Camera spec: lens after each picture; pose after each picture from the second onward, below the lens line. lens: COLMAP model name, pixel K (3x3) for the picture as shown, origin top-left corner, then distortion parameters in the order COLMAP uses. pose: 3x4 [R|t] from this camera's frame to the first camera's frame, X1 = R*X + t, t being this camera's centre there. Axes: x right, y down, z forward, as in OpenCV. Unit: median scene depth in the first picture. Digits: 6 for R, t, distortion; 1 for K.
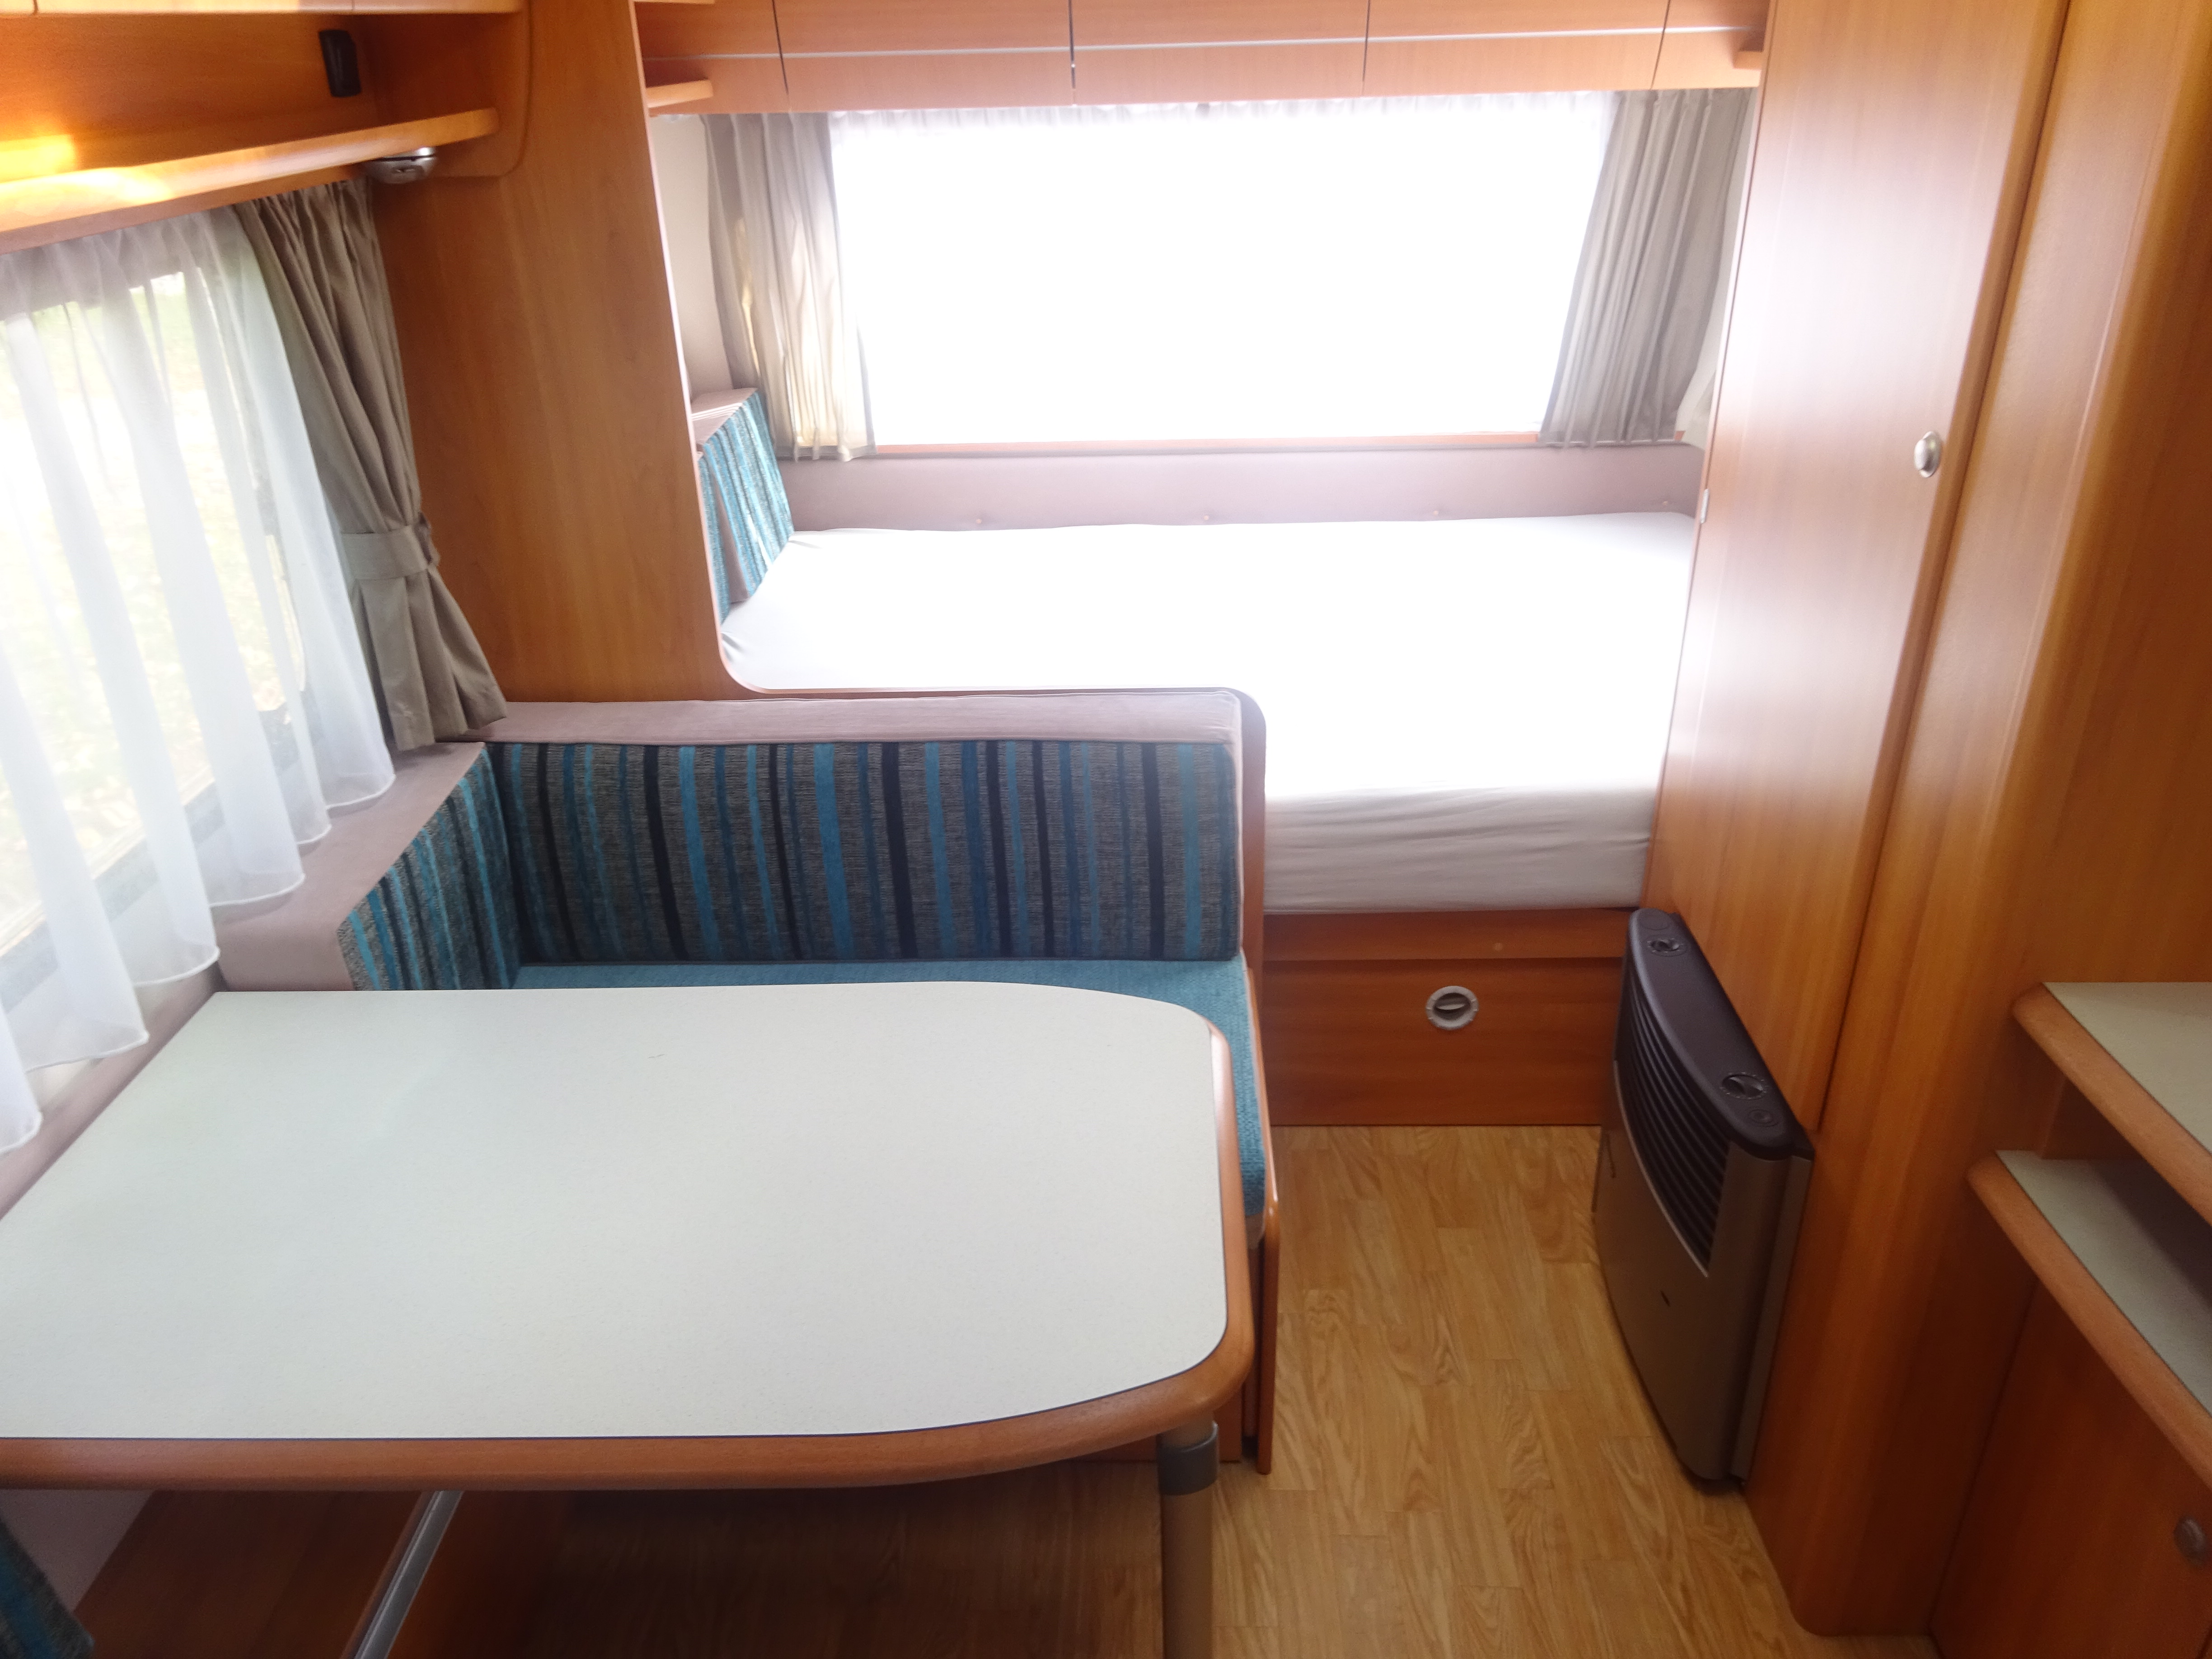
lens RADIAL K [[1618.1, 0, 1106.9], [0, 1618.1, 833.8], [0, 0, 1]] dist [-0.004173, 0.008086]
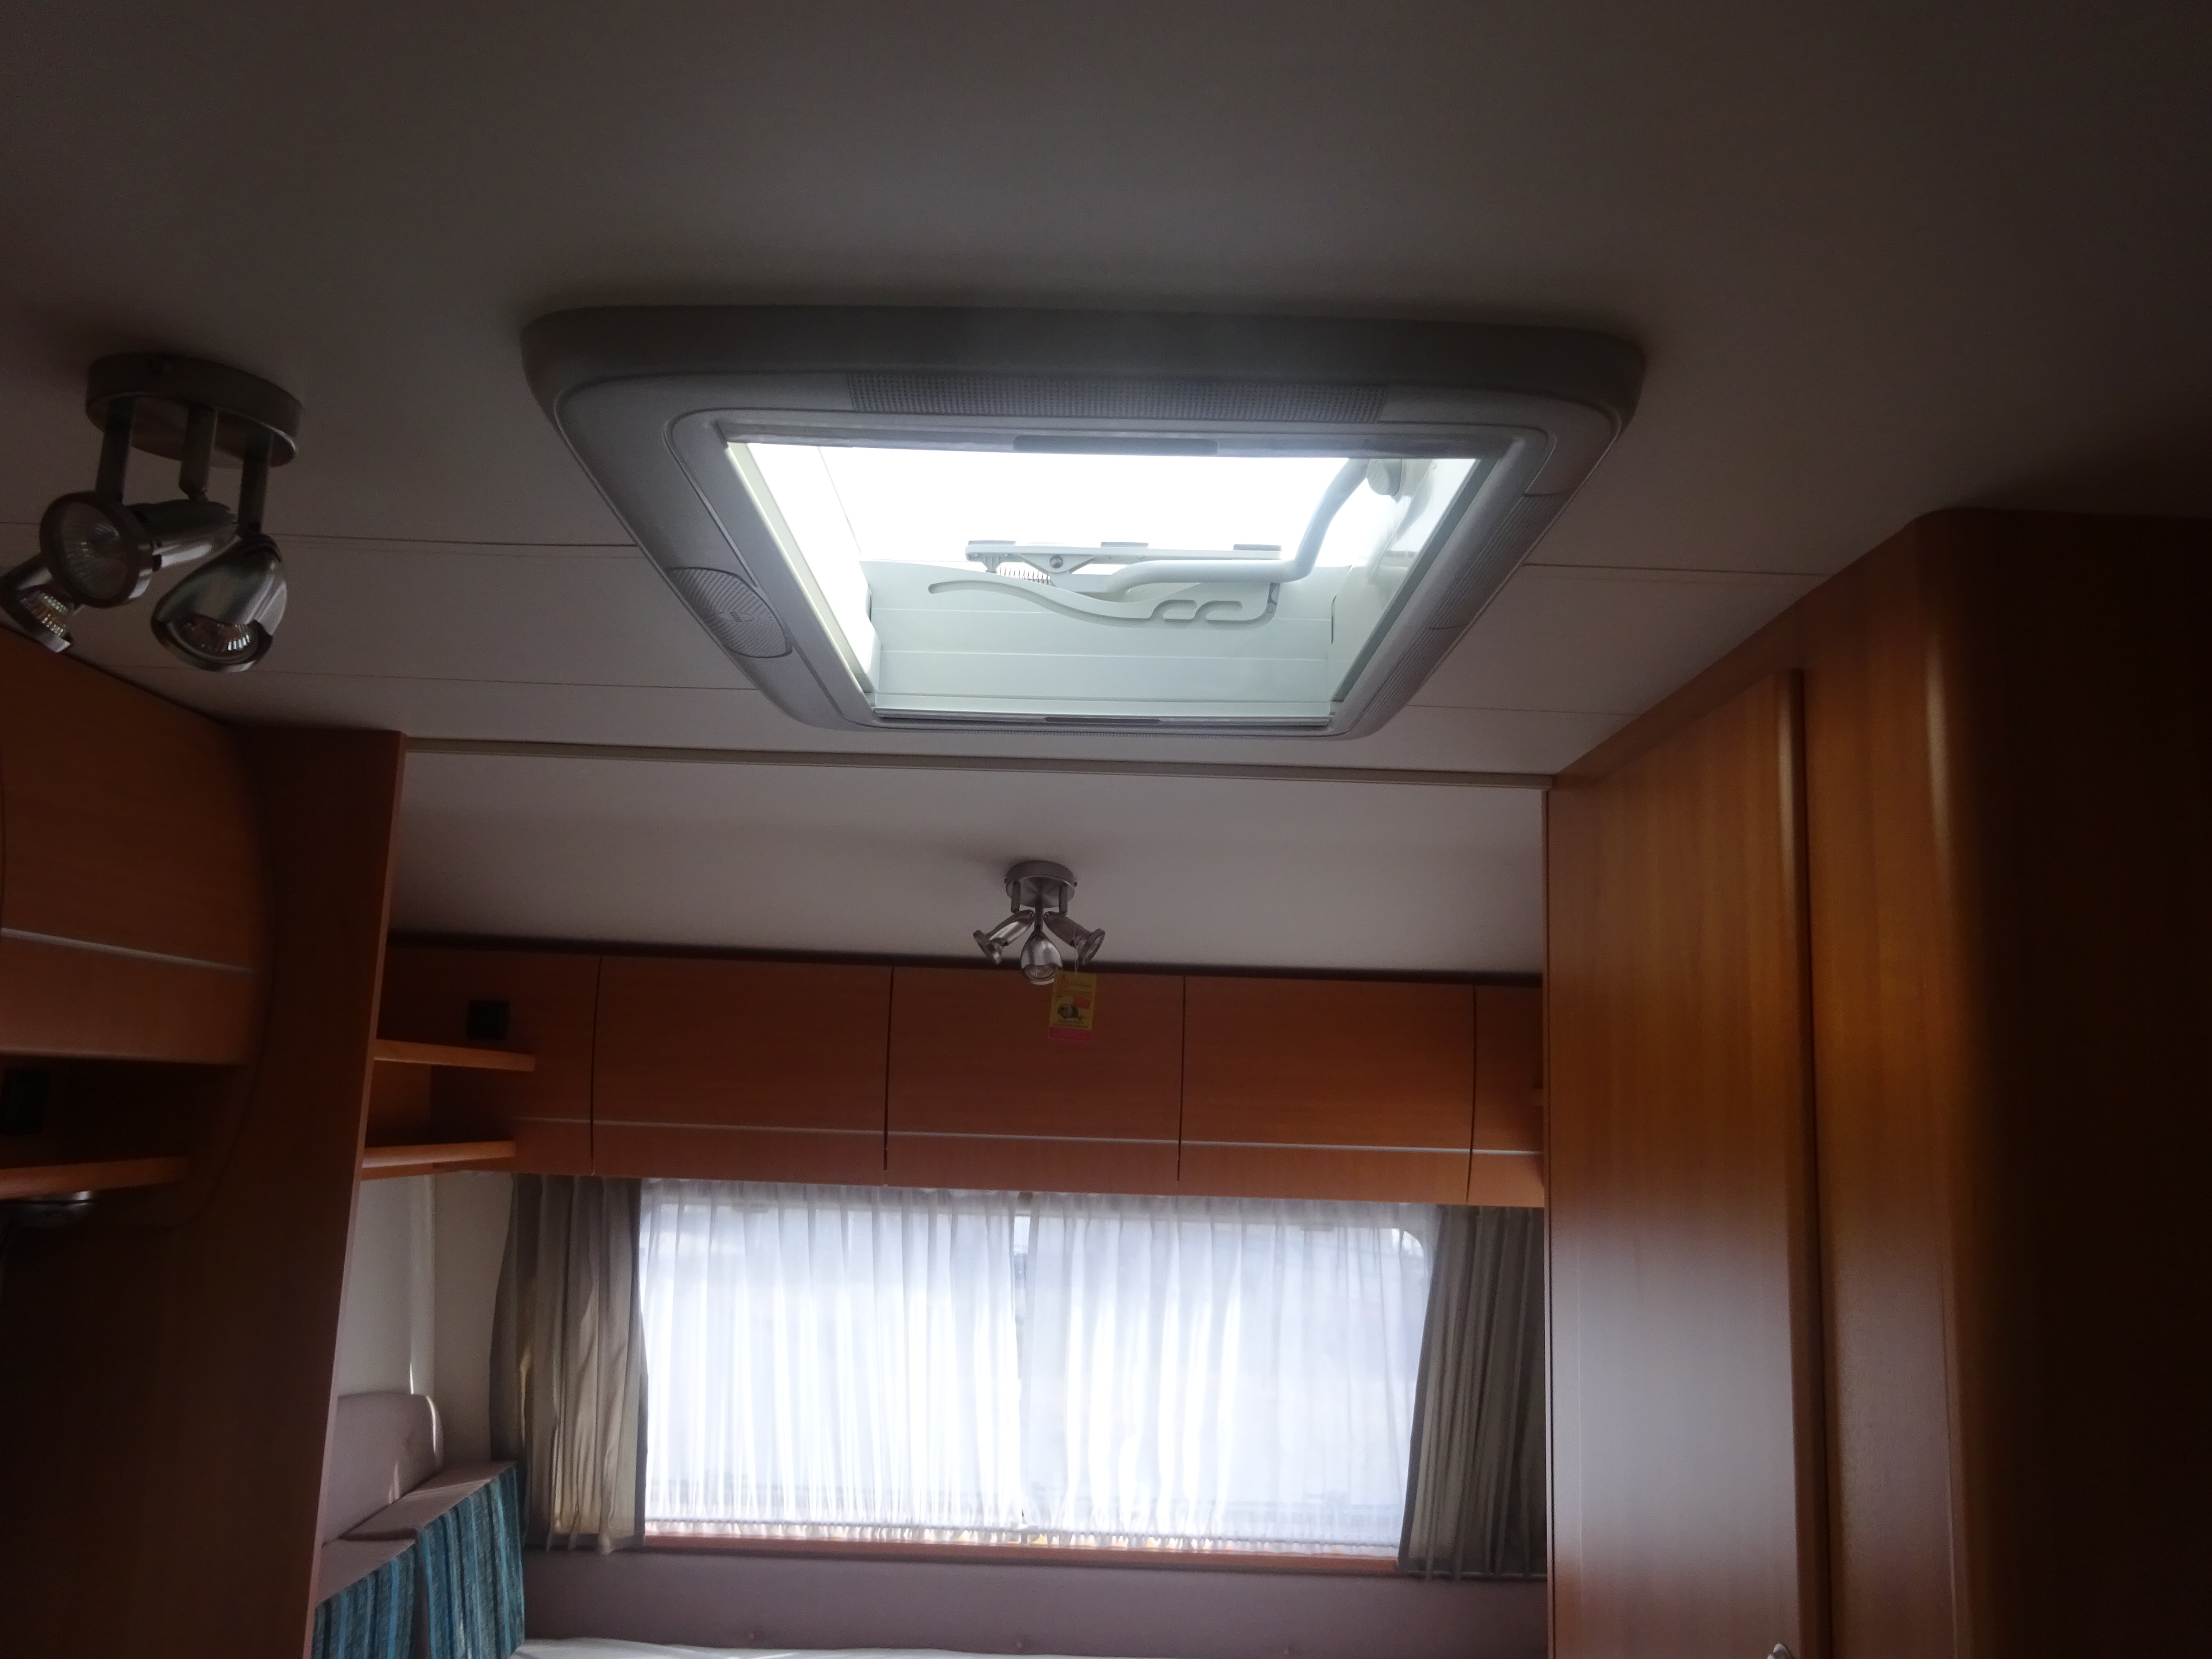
lens RADIAL K [[1618.1, 0, 1100.4], [0, 1618.1, 838.5], [0, 0, 1]] dist [-0.004173, 0.008086]
pose [[0.997417, 0.064325, 0.031960, 0.085891], [-0.032855, 0.804254, -0.593377, -0.057157], [-0.063873, 0.590794, 0.804290, 0.105546]]
